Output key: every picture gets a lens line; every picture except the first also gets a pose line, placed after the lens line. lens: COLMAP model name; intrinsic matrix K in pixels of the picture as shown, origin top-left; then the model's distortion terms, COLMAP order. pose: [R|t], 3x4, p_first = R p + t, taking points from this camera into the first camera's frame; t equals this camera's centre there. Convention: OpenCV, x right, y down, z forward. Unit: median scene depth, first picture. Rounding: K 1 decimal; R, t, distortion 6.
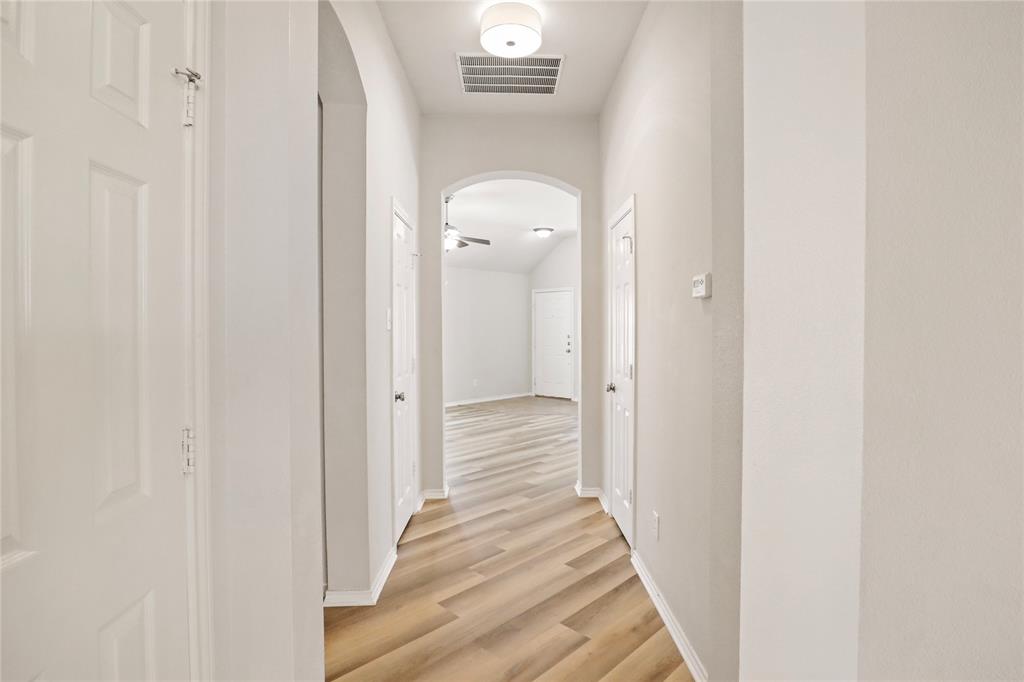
lens RADIAL K [[517.6, 0, 515.1], [0, 517.6, 332.7], [0, 0, 1]] dist [-0.045956, 0.014818]
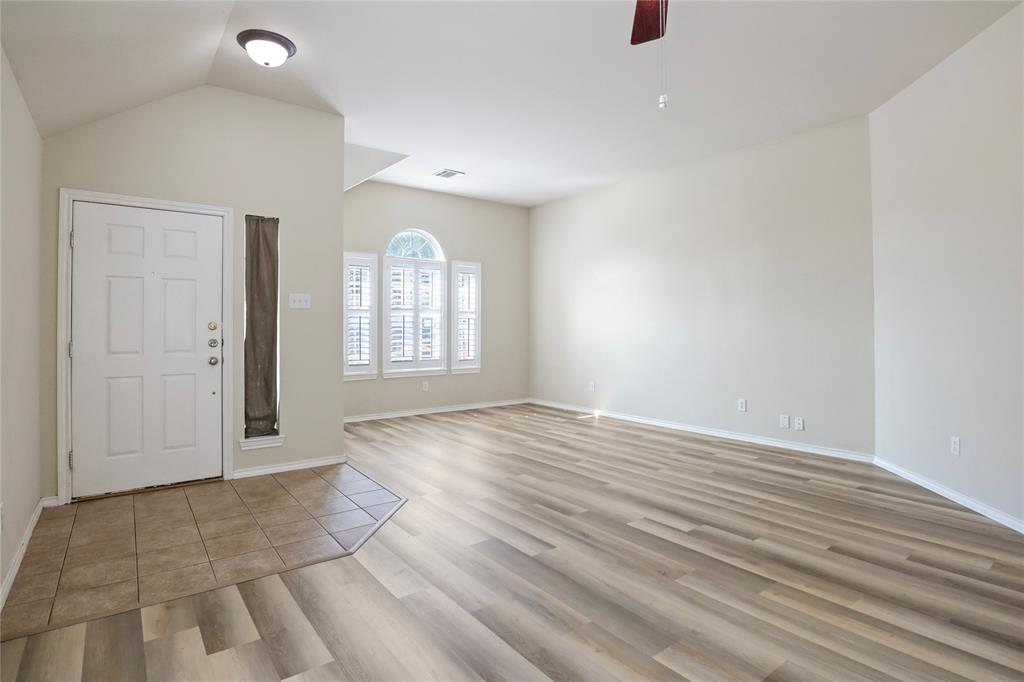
lens RADIAL K [[514.2, 0, 509.7], [0, 514.2, 320.7], [0, 0, 1]] dist [-0.044328, 0.014779]
pose [[0.138841, 0.009310, 0.990271, -0.264892], [0.012885, 0.999854, -0.011206, 0.010443], [-0.990231, 0.014315, 0.138701, 0.711545]]
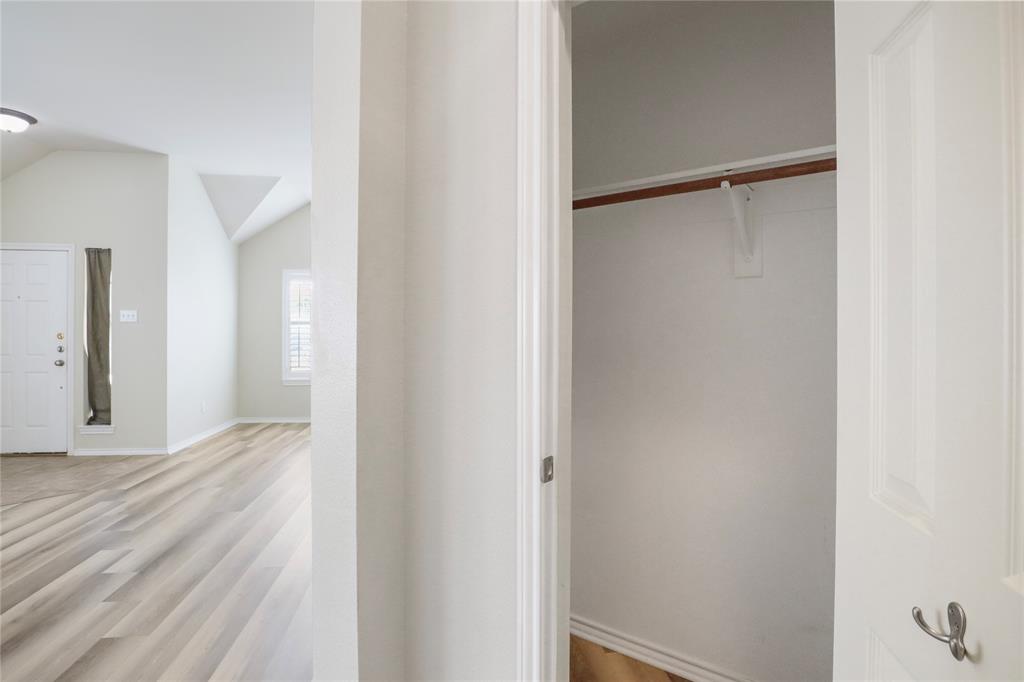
lens RADIAL K [[517.6, 0, 515.1], [0, 517.6, 332.7], [0, 0, 1]] dist [-0.045956, 0.014818]
pose [[0.601505, 0.009752, 0.798810, -0.029836], [-0.001738, 0.999939, -0.010899, 0.008675], [-0.798867, 0.005167, 0.601485, 0.309671]]
